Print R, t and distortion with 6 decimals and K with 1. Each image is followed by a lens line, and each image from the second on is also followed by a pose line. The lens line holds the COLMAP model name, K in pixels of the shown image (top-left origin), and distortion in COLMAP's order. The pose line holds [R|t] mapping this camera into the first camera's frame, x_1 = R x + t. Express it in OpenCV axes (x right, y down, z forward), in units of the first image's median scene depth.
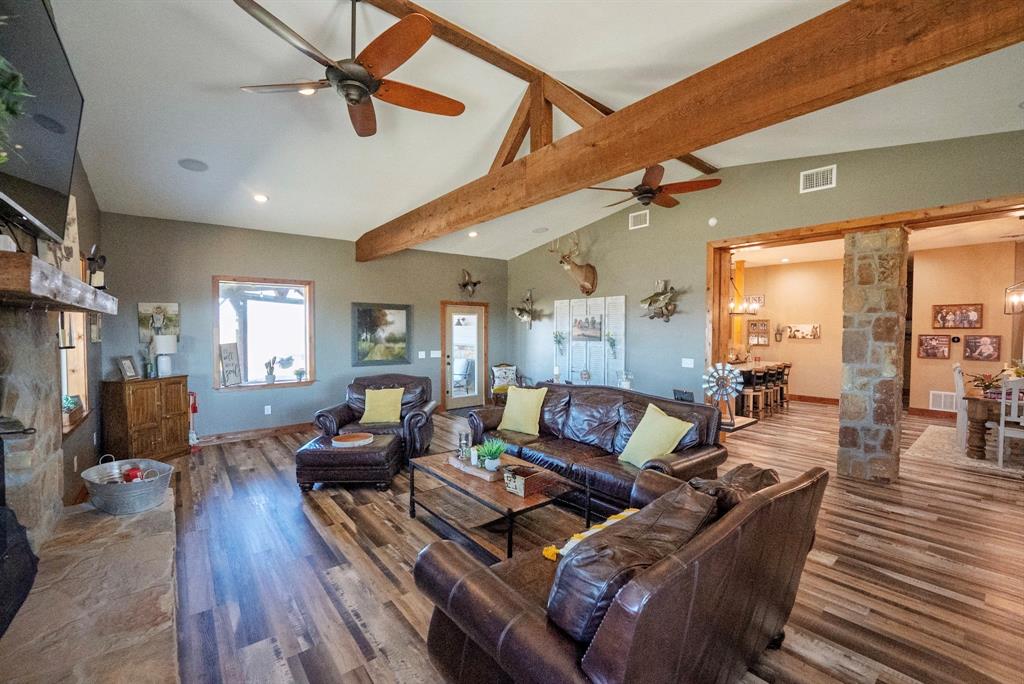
lens RADIAL K [[421.5, 0, 507.8], [0, 421.5, 340.3], [0, 0, 1]] dist [-0.028422, 0.001374]
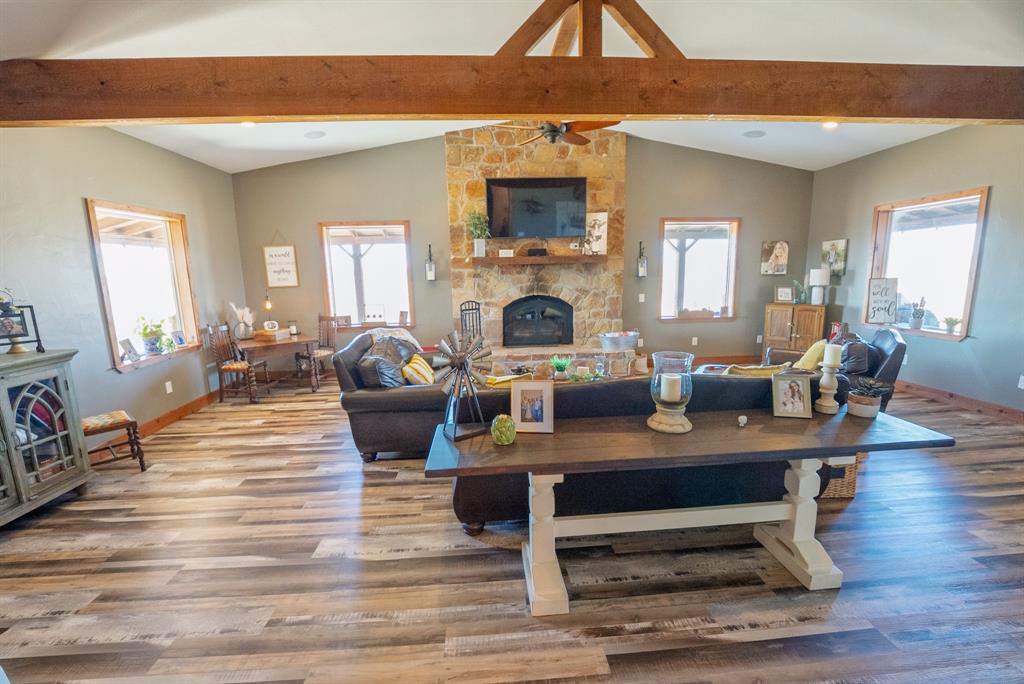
lens RADIAL K [[421.5, 0, 507.9], [0, 421.5, 341.3], [0, 0, 1]] dist [-0.028422, 0.001374]
pose [[-0.578469, 0.146117, -0.802511, 0.583287], [0.003739, 0.984290, 0.176519, -0.019853], [0.815696, 0.099110, -0.569927, 0.865604]]
